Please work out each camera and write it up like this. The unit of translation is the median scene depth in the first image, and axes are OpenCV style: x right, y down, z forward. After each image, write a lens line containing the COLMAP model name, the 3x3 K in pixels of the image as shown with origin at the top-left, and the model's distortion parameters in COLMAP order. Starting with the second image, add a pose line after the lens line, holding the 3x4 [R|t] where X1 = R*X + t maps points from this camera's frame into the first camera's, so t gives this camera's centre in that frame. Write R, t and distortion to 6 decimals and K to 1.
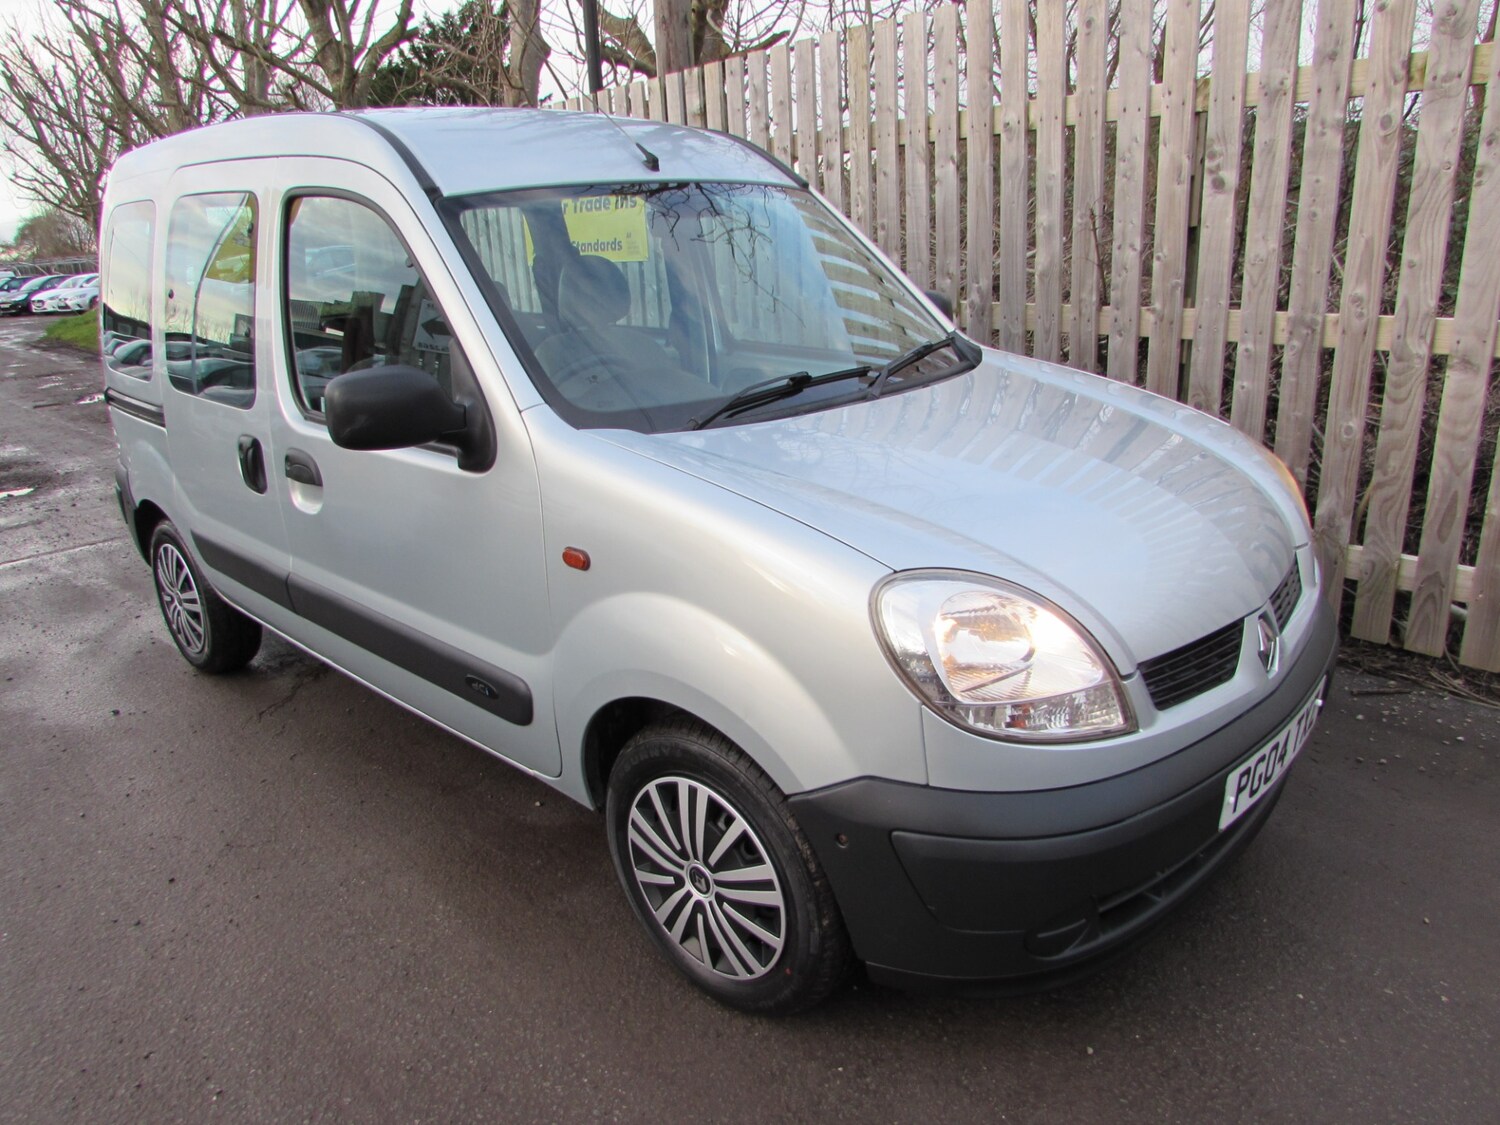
lens RADIAL K [[1061.3, 0, 749.4], [0, 1061.3, 568.1], [0, 0, 1]] dist [-0.054028, 0.030290]
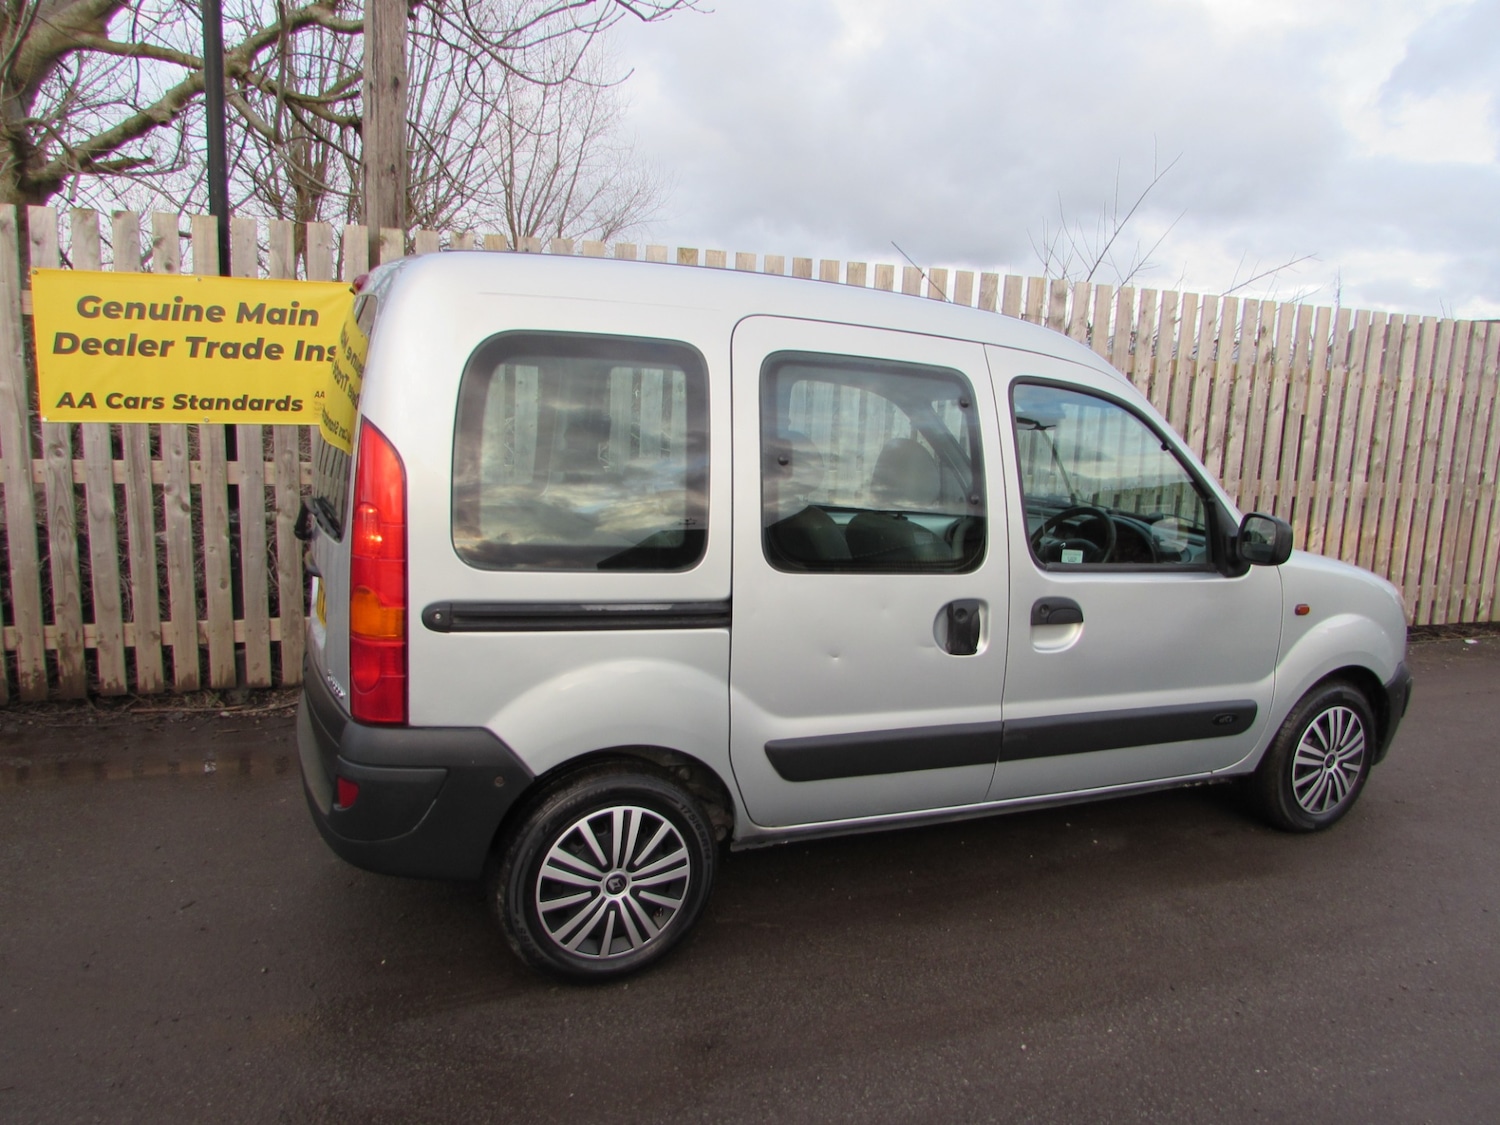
lens RADIAL K [[1061.3, 0, 750.1], [0, 1061.3, 569.1], [0, 0, 1]] dist [-0.054028, 0.030290]
pose [[0.369348, -0.091289, 0.924797, -1.456557], [0.227957, 0.973658, 0.005070, -0.202093], [-0.900898, 0.208941, 0.380428, 0.767110]]
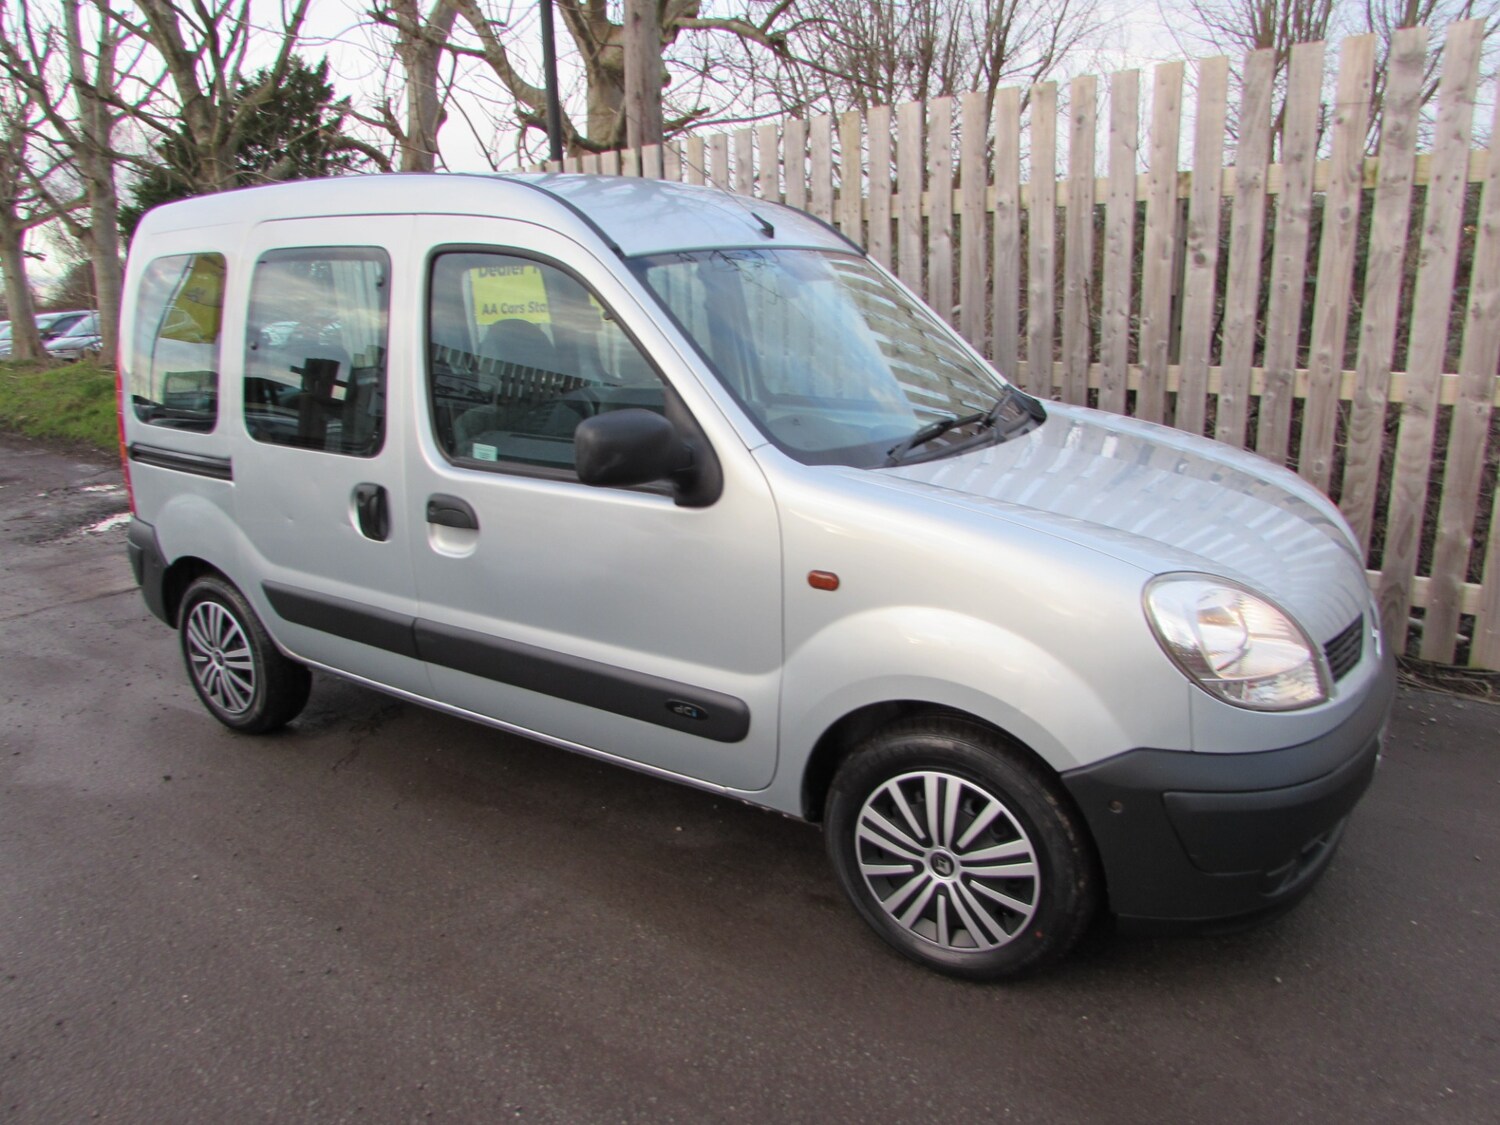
lens RADIAL K [[1061.3, 0, 753.3], [0, 1061.3, 571.4], [0, 0, 1]] dist [-0.054028, 0.030290]
pose [[0.984570, -0.030310, 0.172344, -0.282810], [0.039678, 0.997901, -0.051176, 0.023343], [-0.170431, 0.057225, 0.983707, -0.054842]]
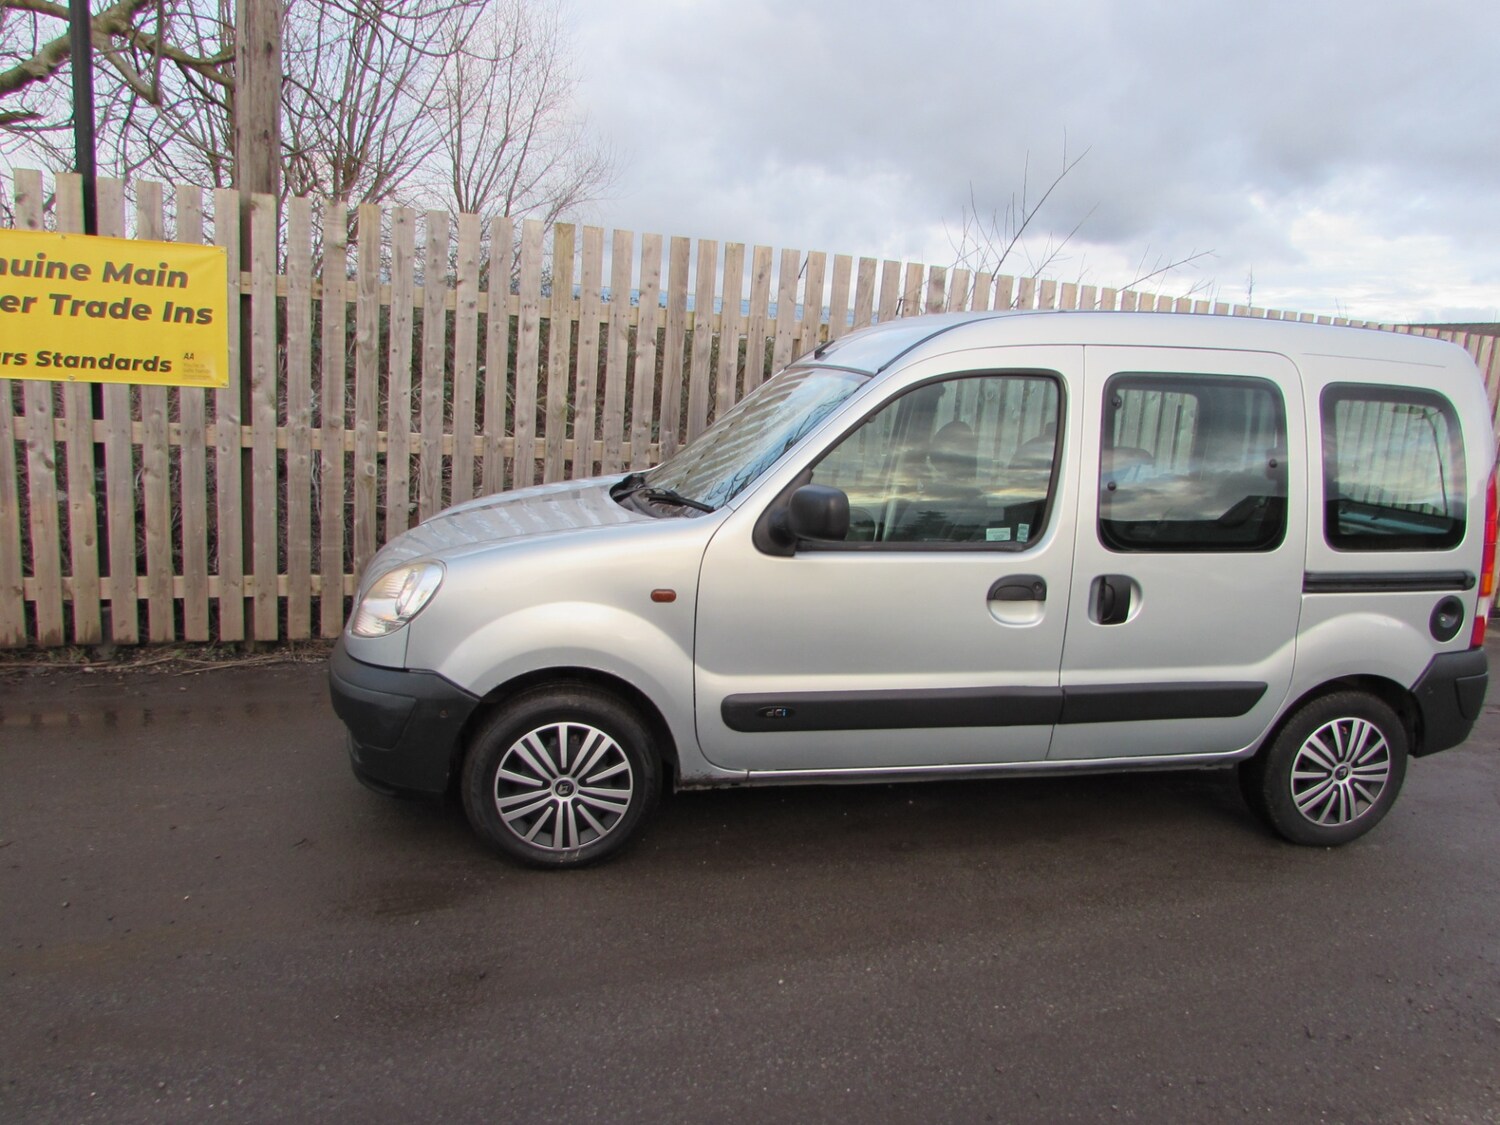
lens RADIAL K [[1061.3, 0, 756.1], [0, 1061.3, 572.4], [0, 0, 1]] dist [-0.054028, 0.030290]
pose [[0.330446, -0.100168, 0.938495, -1.449810], [0.204812, 0.978268, 0.032298, -0.149851], [-0.921335, 0.181542, 0.343780, 0.614954]]
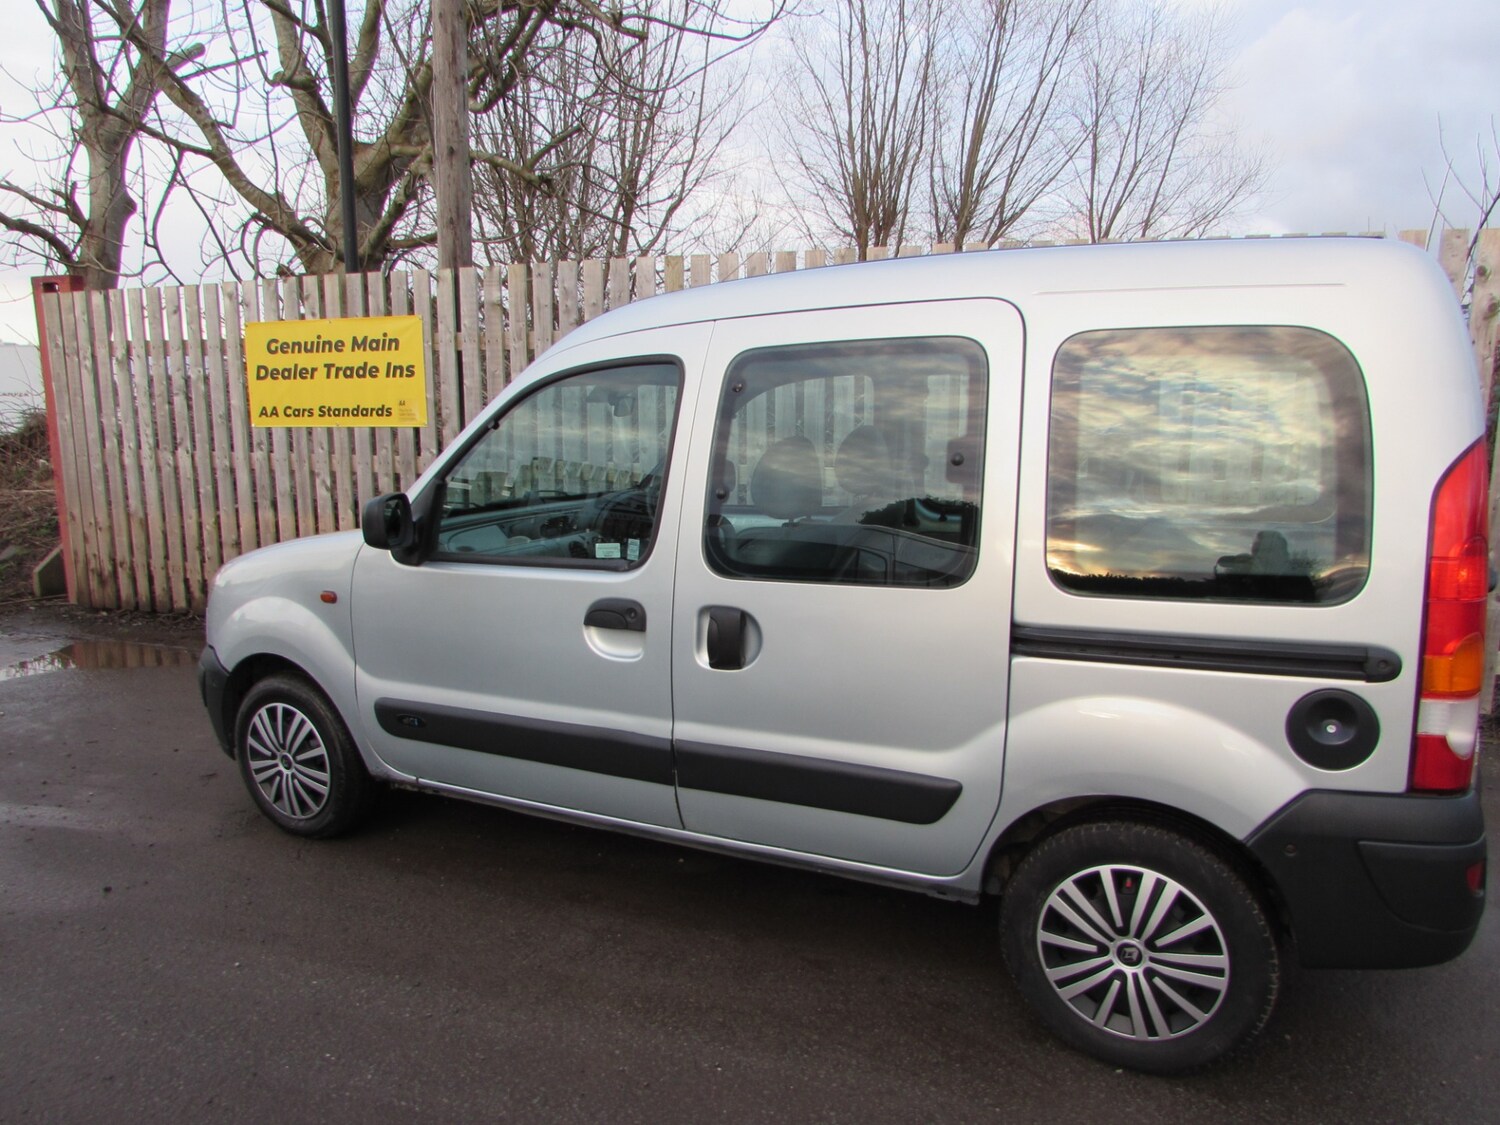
lens RADIAL K [[1061.3, 0, 758.4], [0, 1061.3, 567.9], [0, 0, 1]] dist [-0.054028, 0.030290]
pose [[0.851687, -0.037049, 0.522739, -0.704498], [0.118057, 0.985421, -0.122505, 0.047708], [-0.510580, 0.166049, 0.843645, -0.121554]]
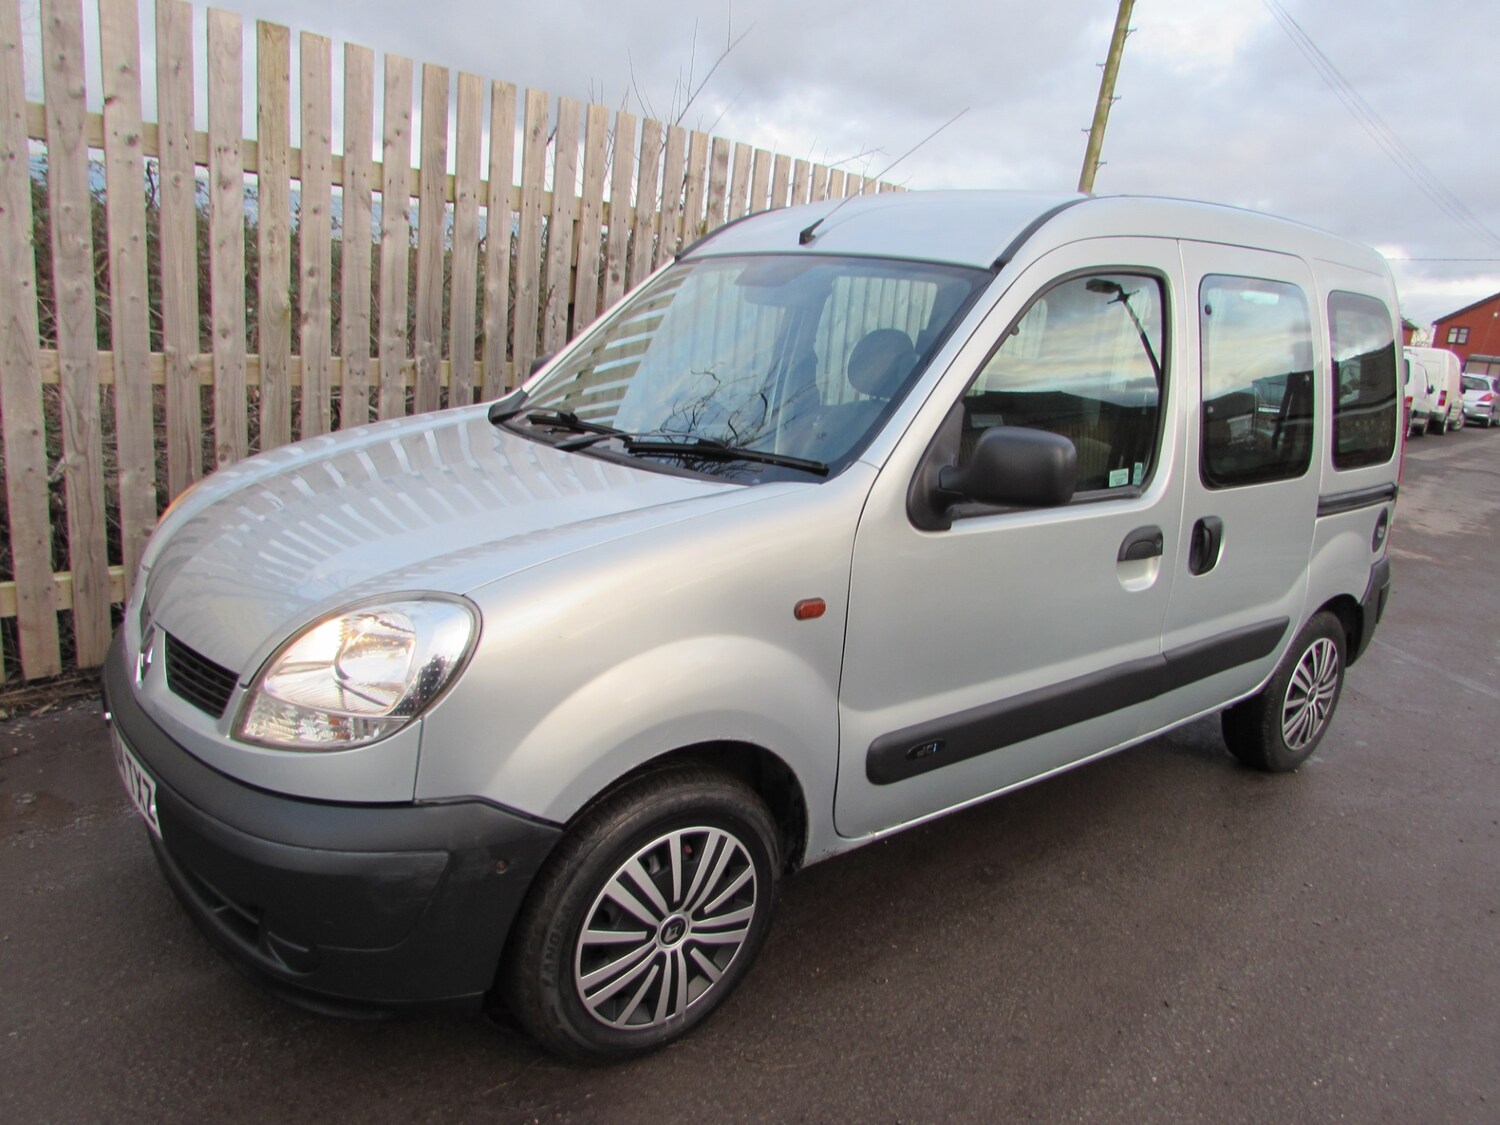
lens RADIAL K [[1061.3, 0, 761.7], [0, 1061.3, 572.8], [0, 0, 1]] dist [-0.054028, 0.030290]
pose [[-0.139531, -0.195483, 0.970730, -1.148454], [0.226508, 0.948027, 0.223469, -0.290292], [-0.963963, 0.251059, -0.088001, 1.140169]]
